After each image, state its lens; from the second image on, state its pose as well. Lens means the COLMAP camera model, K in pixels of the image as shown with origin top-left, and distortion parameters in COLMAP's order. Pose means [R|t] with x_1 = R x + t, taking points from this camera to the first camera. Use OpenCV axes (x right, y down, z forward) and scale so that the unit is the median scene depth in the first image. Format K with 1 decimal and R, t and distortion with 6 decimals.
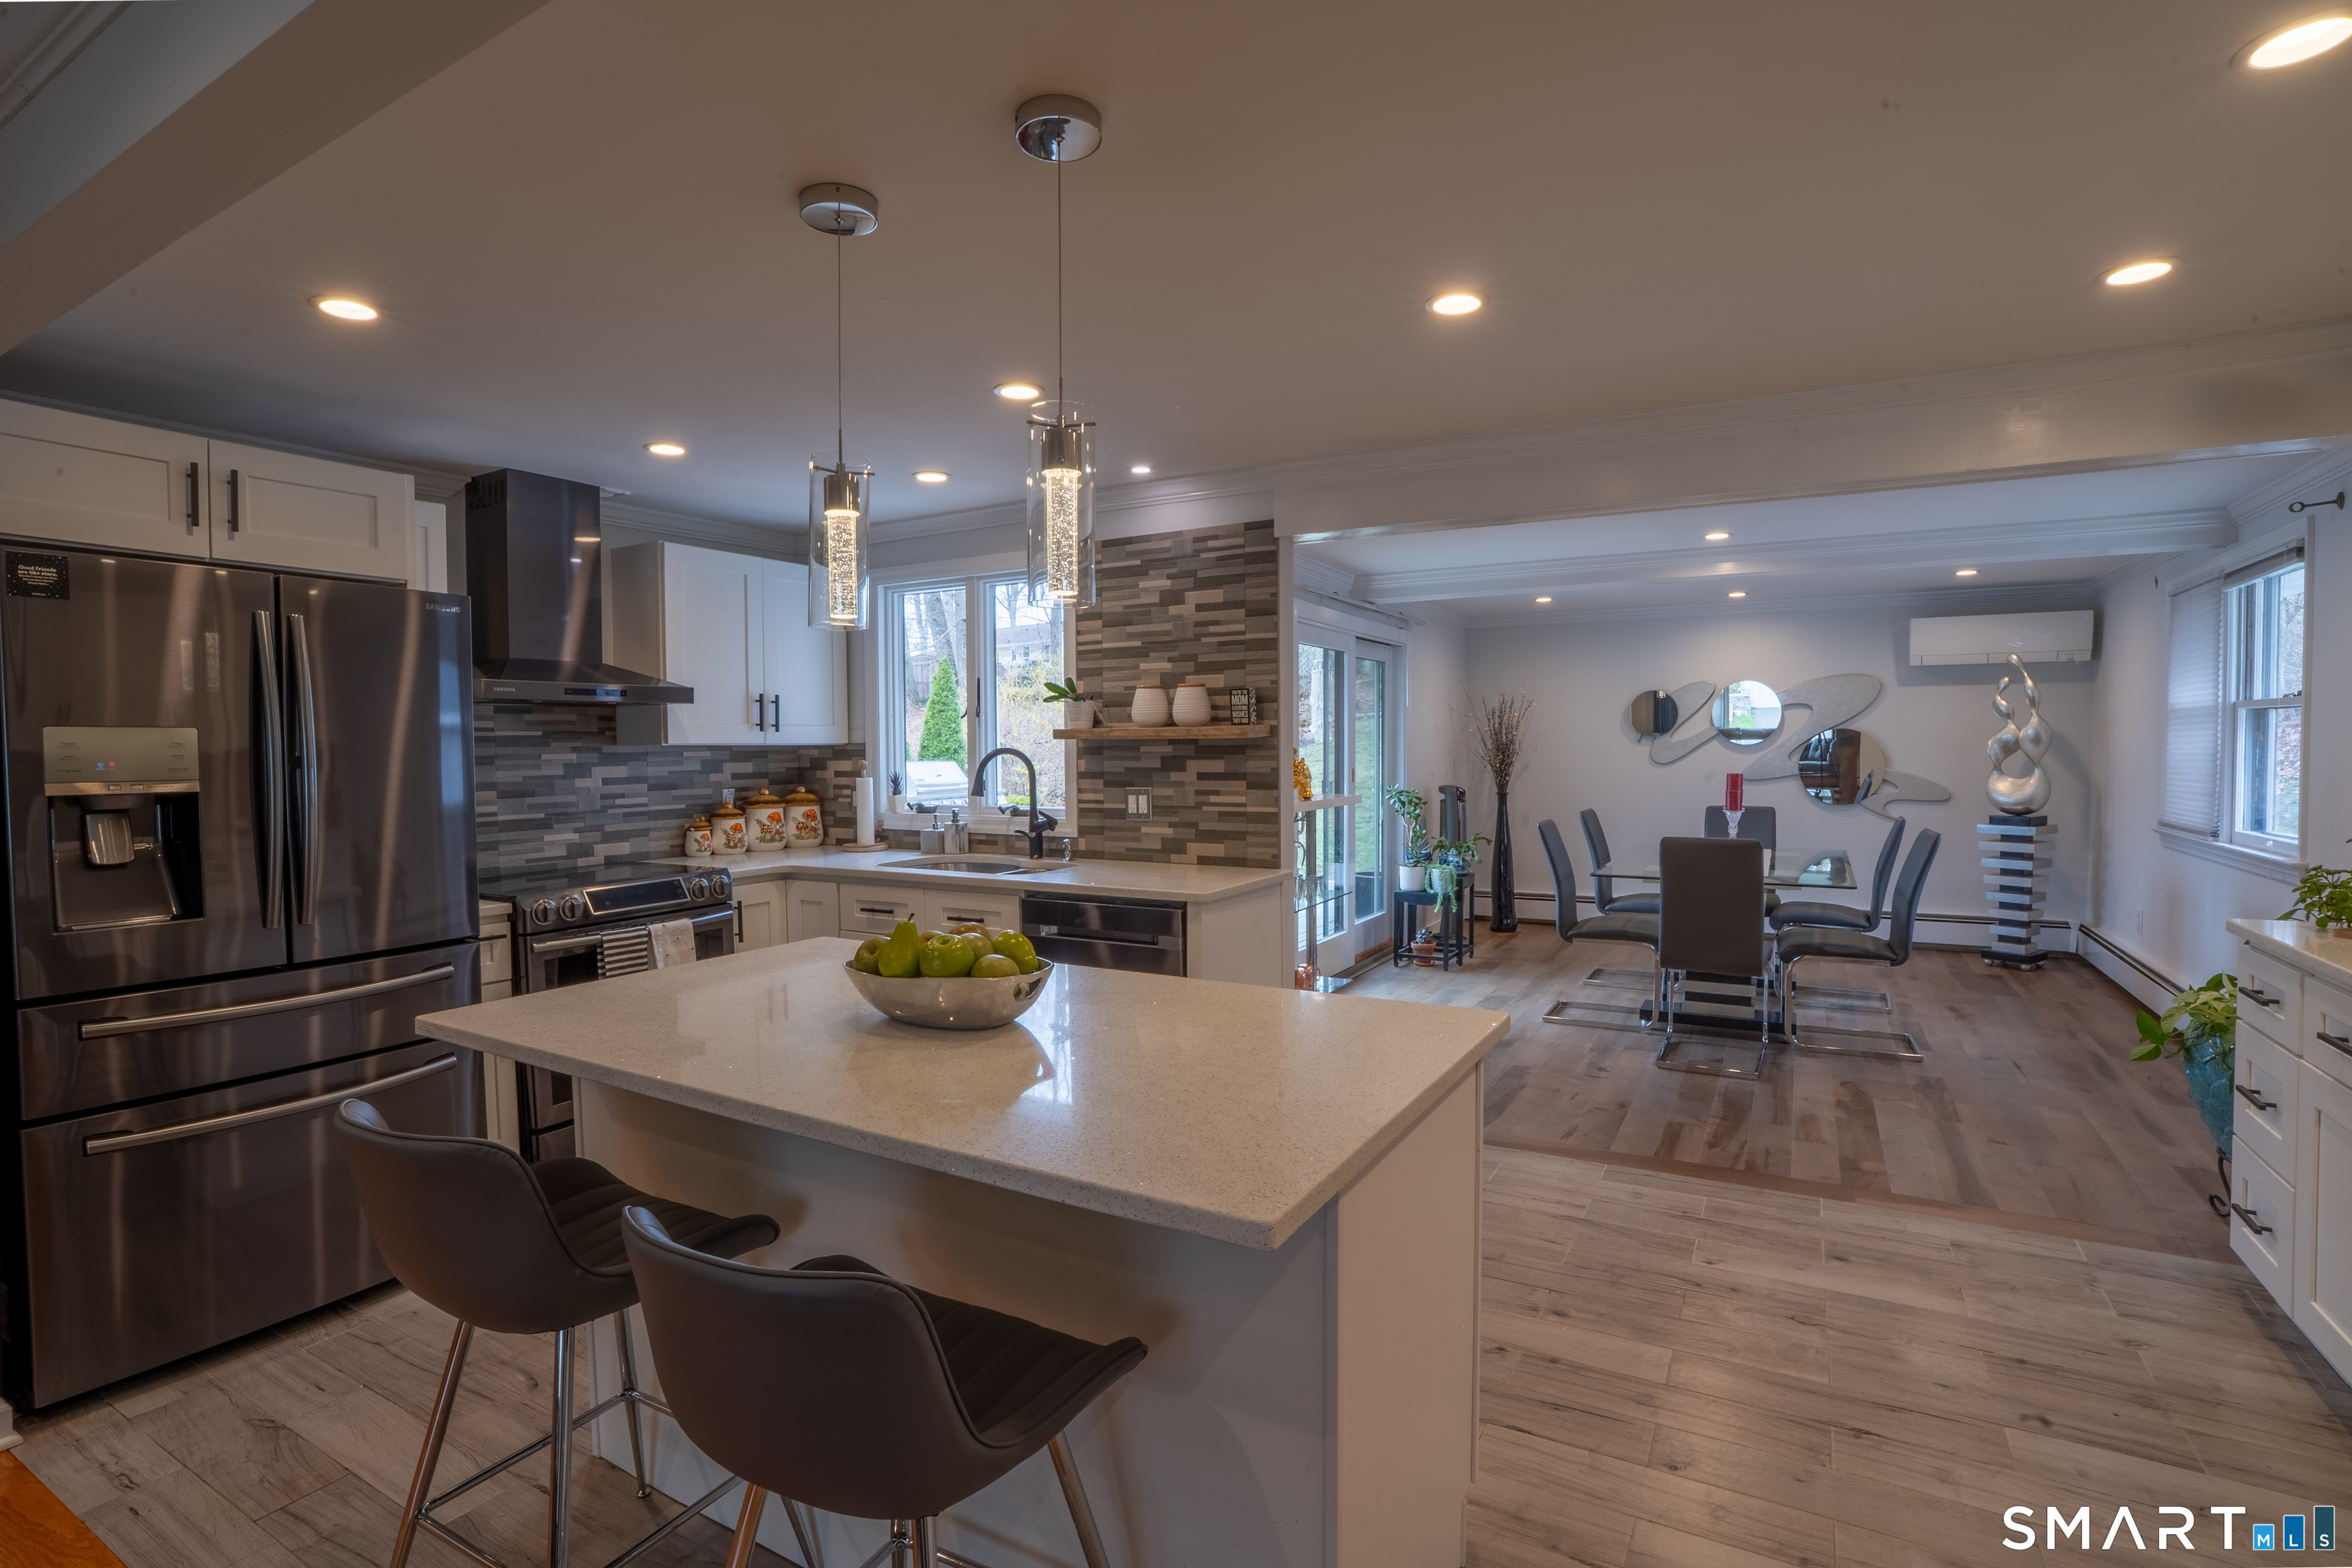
lens RADIAL K [[1066.0, 0, 1208.7], [0, 1066.0, 775.1], [0, 0, 1]] dist [-0.015453, -0.000070]
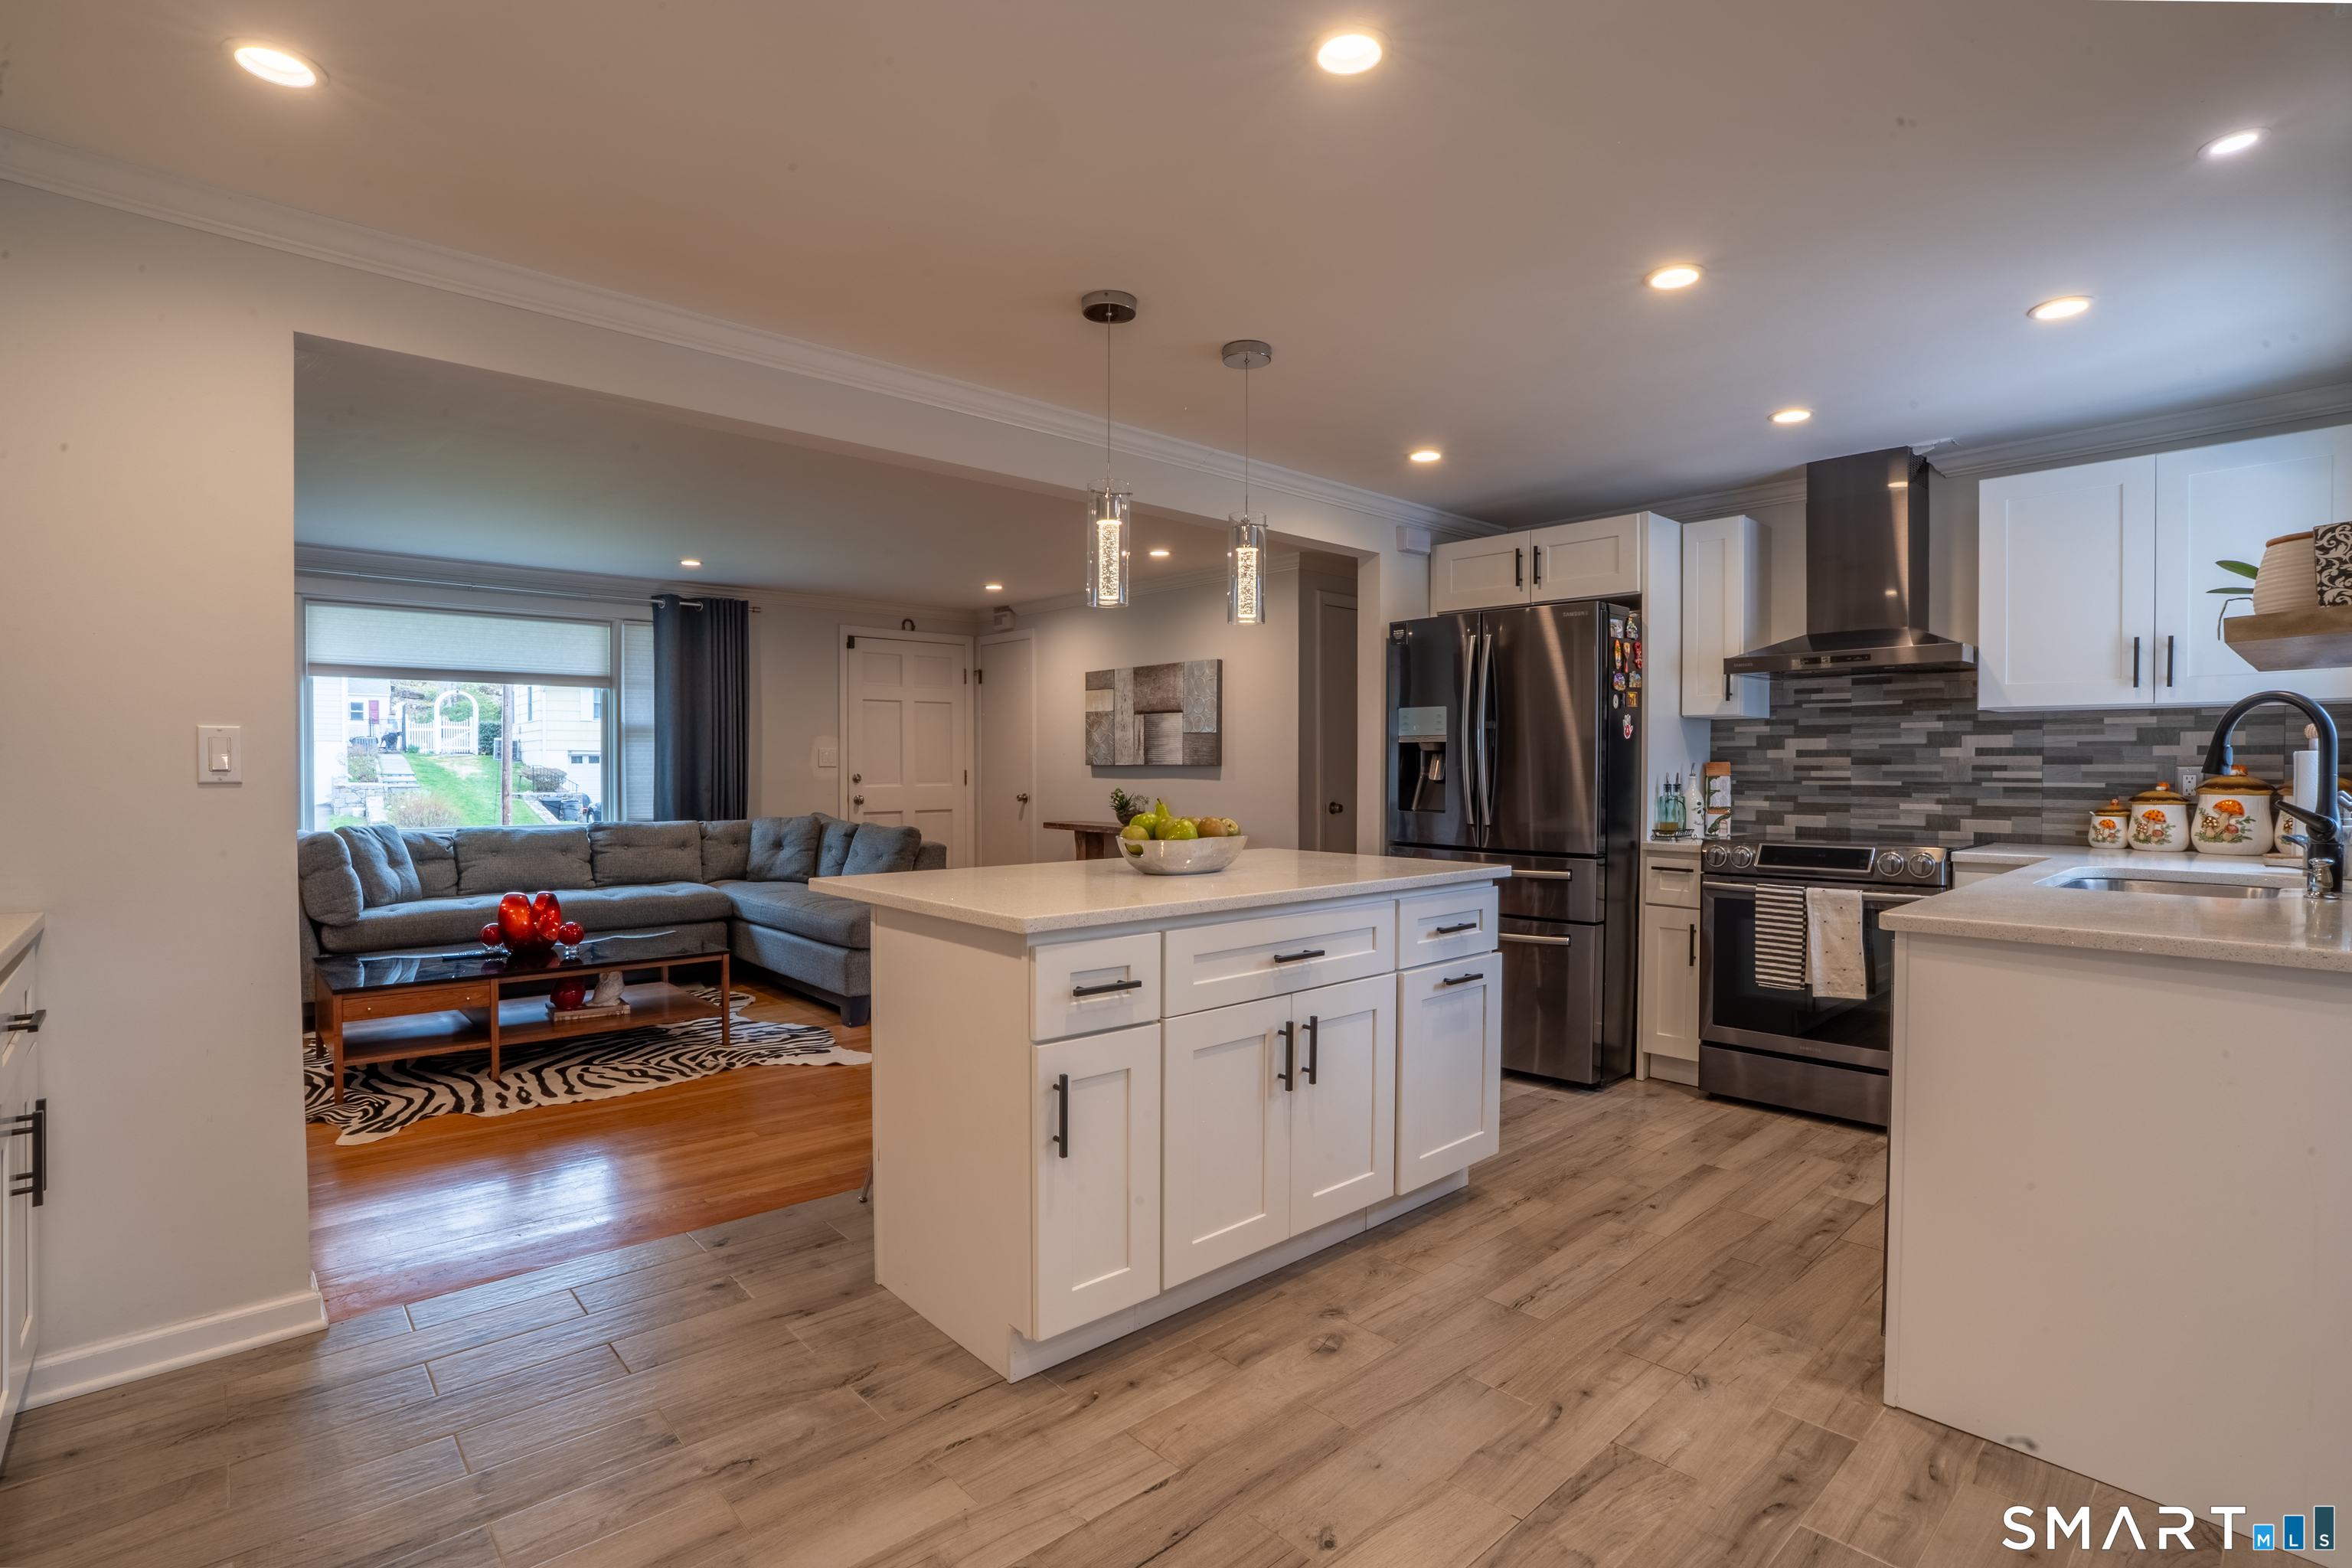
lens RADIAL K [[1118.8, 0, 1179.7], [0, 1118.8, 792.9], [0, 0, 1]] dist [-0.069273, 0.026848]
pose [[-0.318825, 0.028405, -0.947388, 0.560362], [-0.026492, 0.998893, 0.038865, 0.024179], [0.947443, 0.037489, -0.317720, 0.661662]]
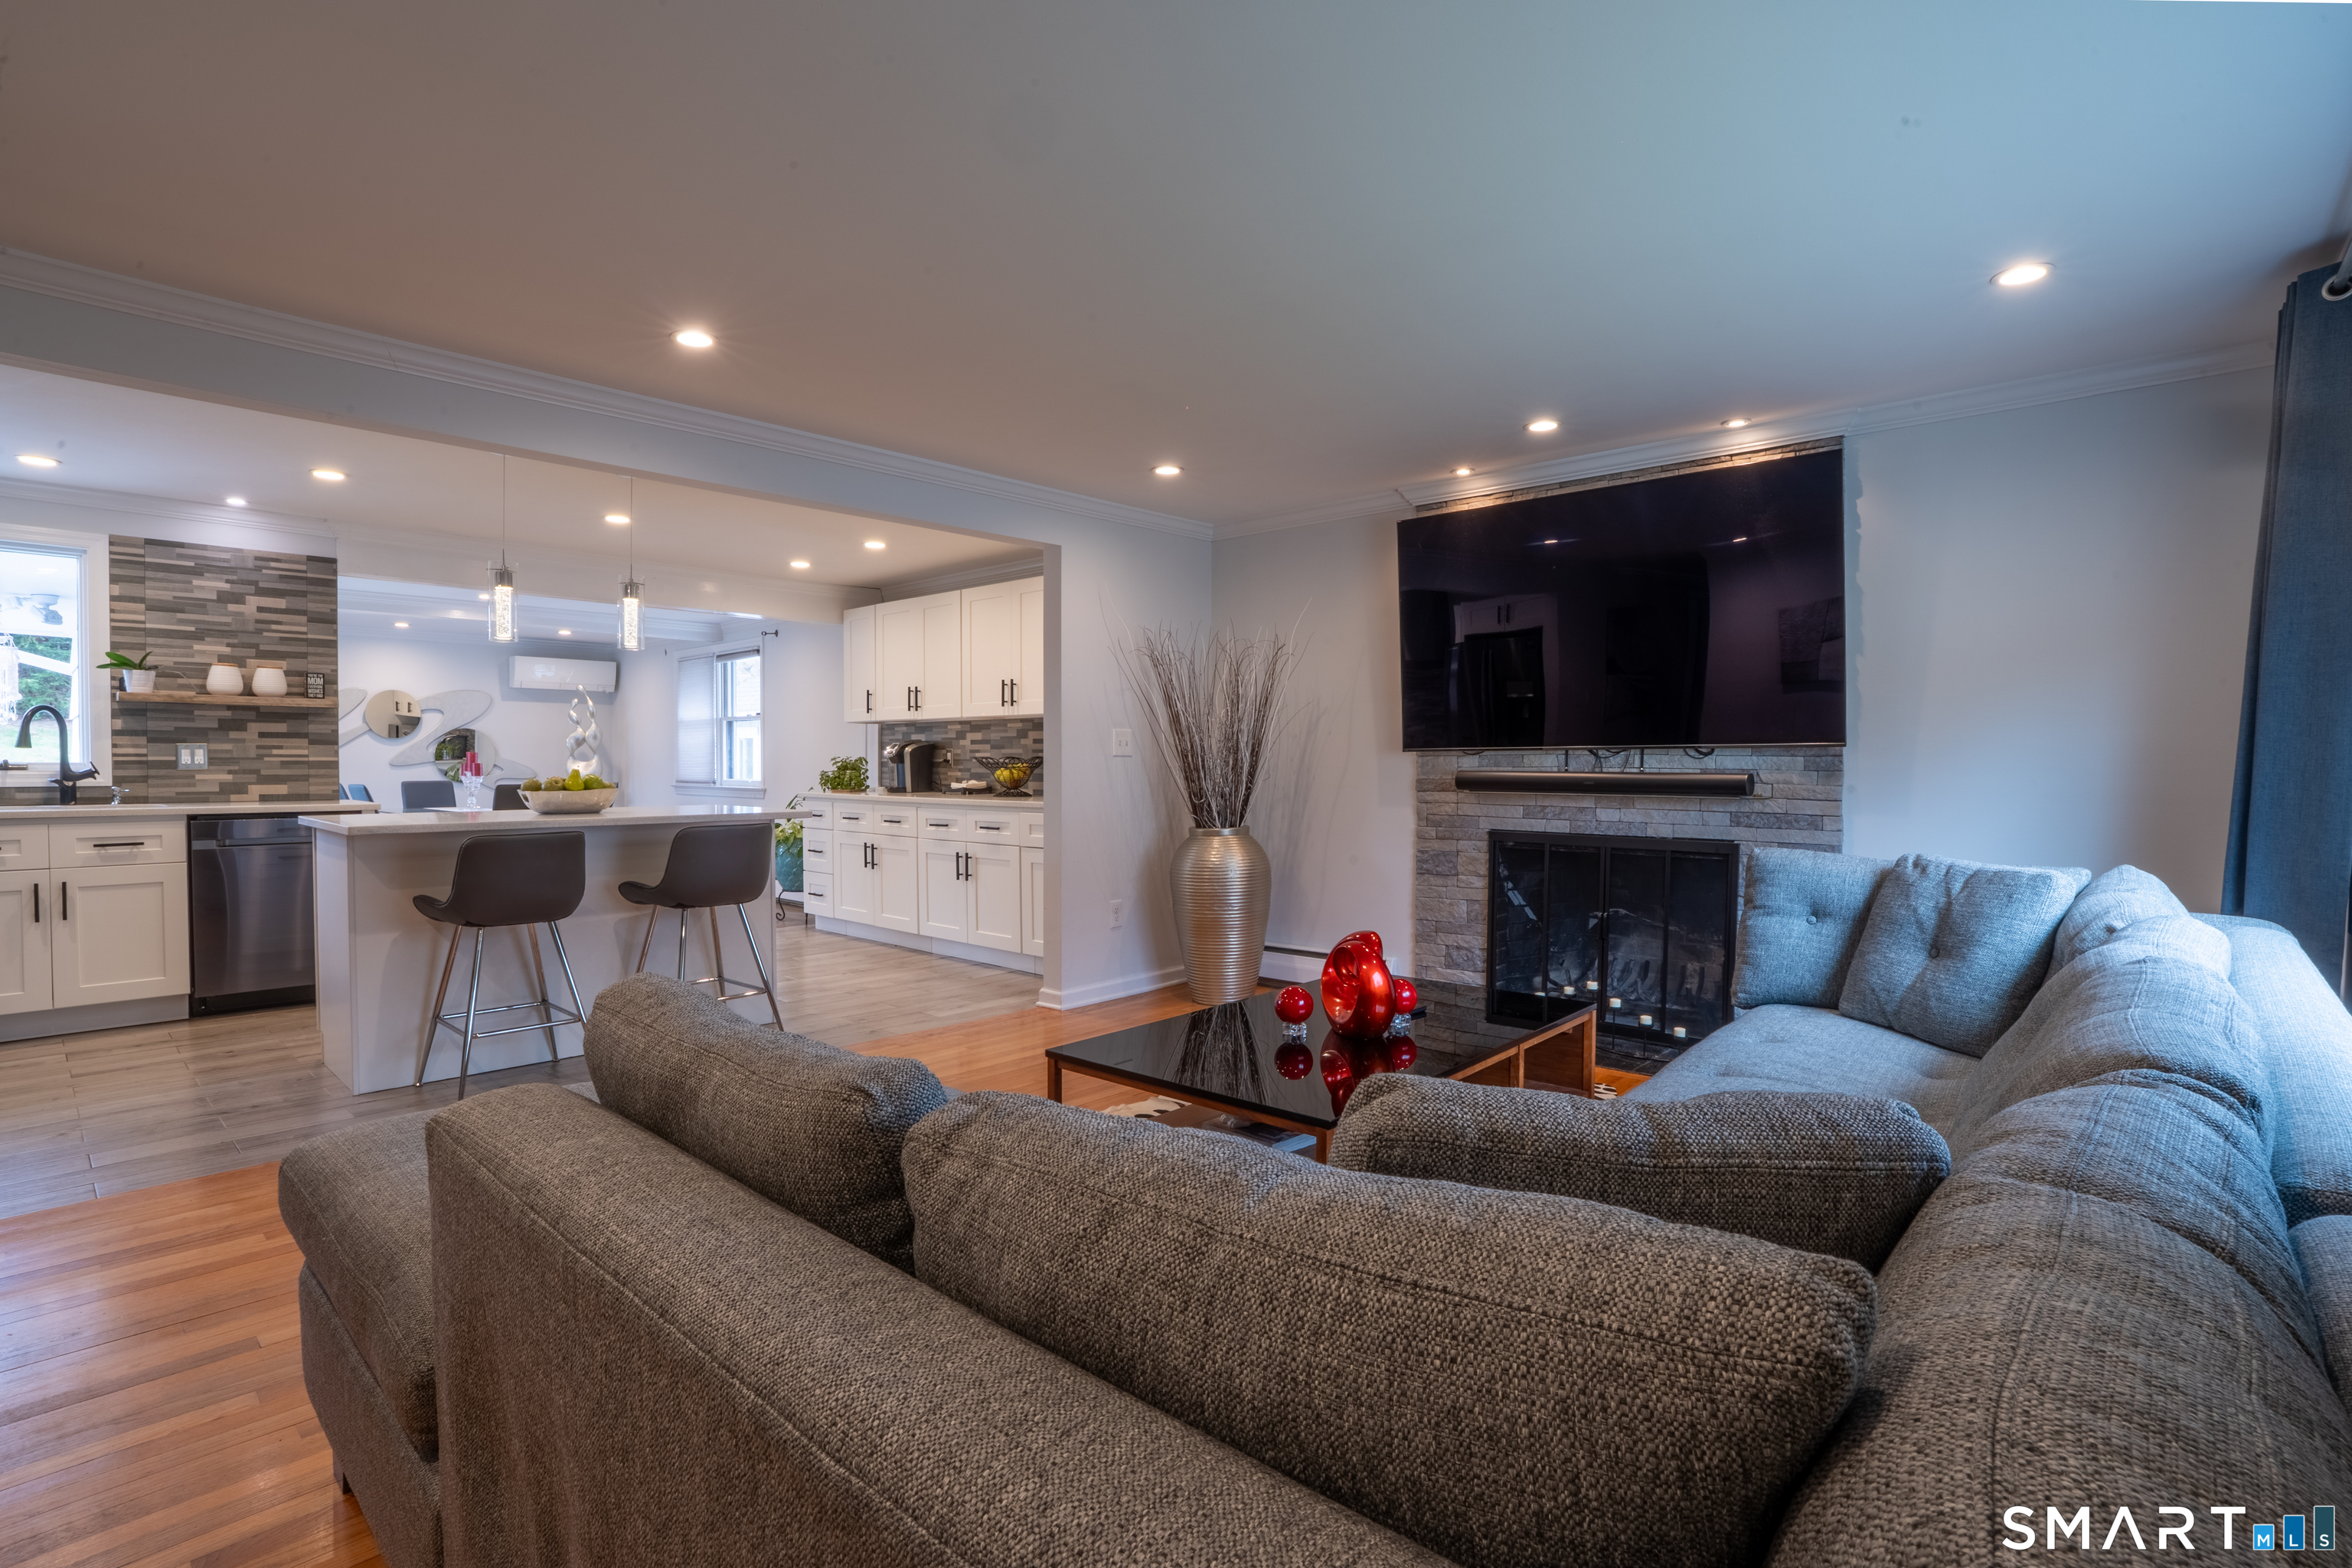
lens RADIAL K [[1118.8, 0, 1179.7], [0, 1118.8, 792.9], [0, 0, 1]] dist [-0.069273, 0.026848]
pose [[0.223953, -0.016518, 0.974460, -1.071529], [0.025601, 0.999611, 0.011060, 0.088434], [-0.974264, 0.022470, 0.224289, -0.426501]]
